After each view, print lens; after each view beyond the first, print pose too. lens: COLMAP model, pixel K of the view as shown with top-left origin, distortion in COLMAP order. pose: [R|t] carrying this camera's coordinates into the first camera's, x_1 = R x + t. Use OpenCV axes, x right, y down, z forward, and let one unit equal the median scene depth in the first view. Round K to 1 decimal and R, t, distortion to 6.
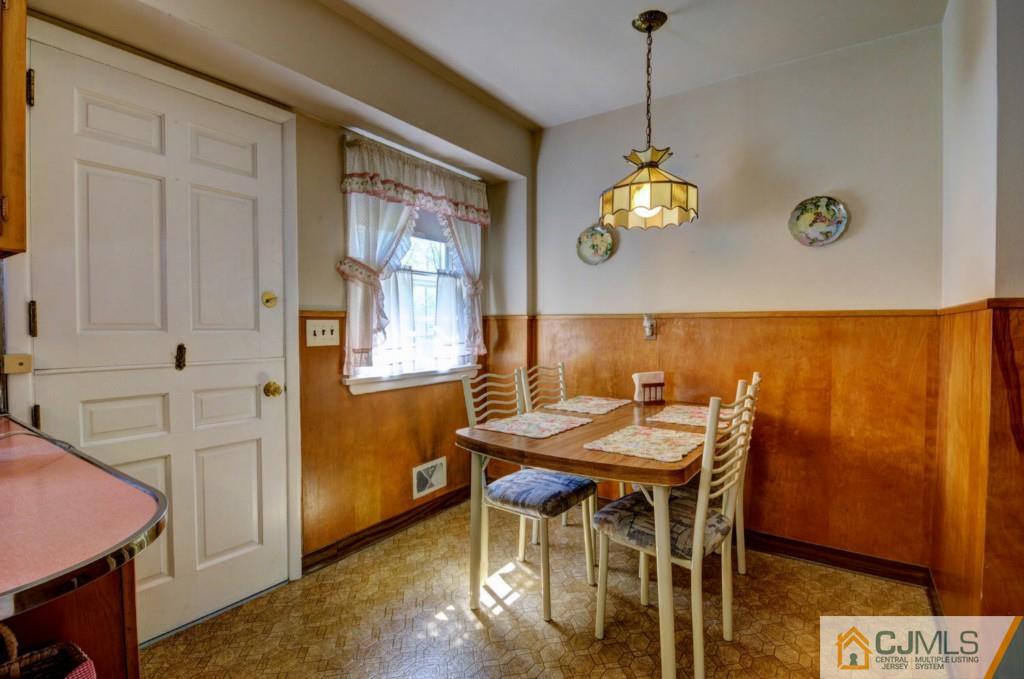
lens RADIAL K [[464.0, 0, 518.6], [0, 464.0, 338.2], [0, 0, 1]] dist [0.000338, -0.000501]
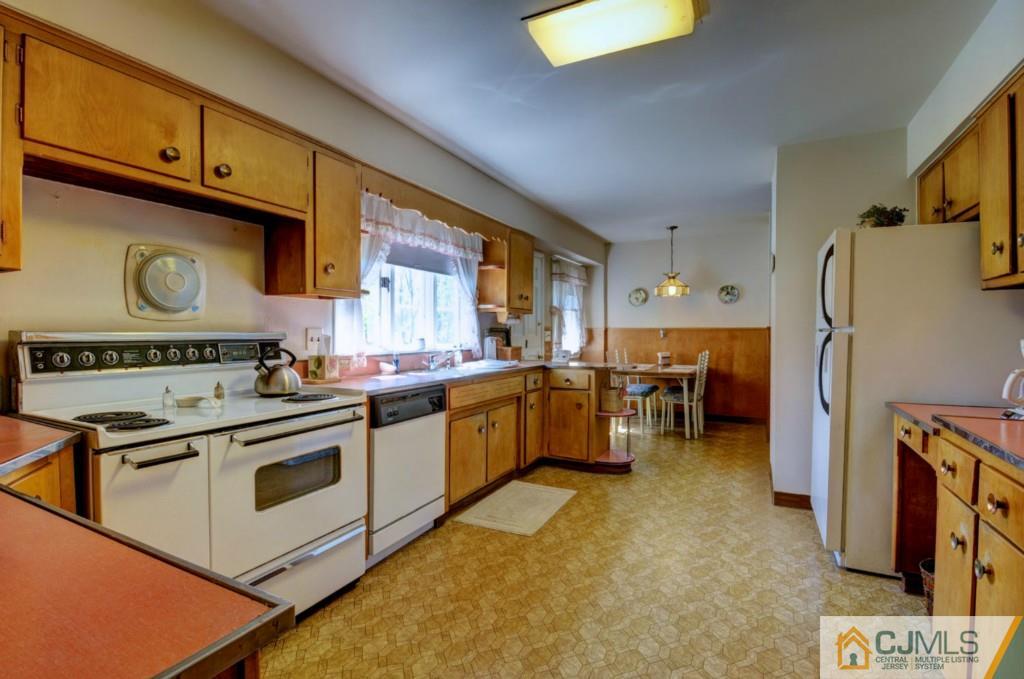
lens RADIAL K [[464.0, 0, 512.6], [0, 464.0, 336.3], [0, 0, 1]] dist [0.000338, -0.000501]
pose [[0.992389, -0.000644, 0.123142, -0.887365], [0.002688, 0.999861, -0.016429, 0.029725], [-0.123114, 0.016635, 0.992253, -1.449047]]
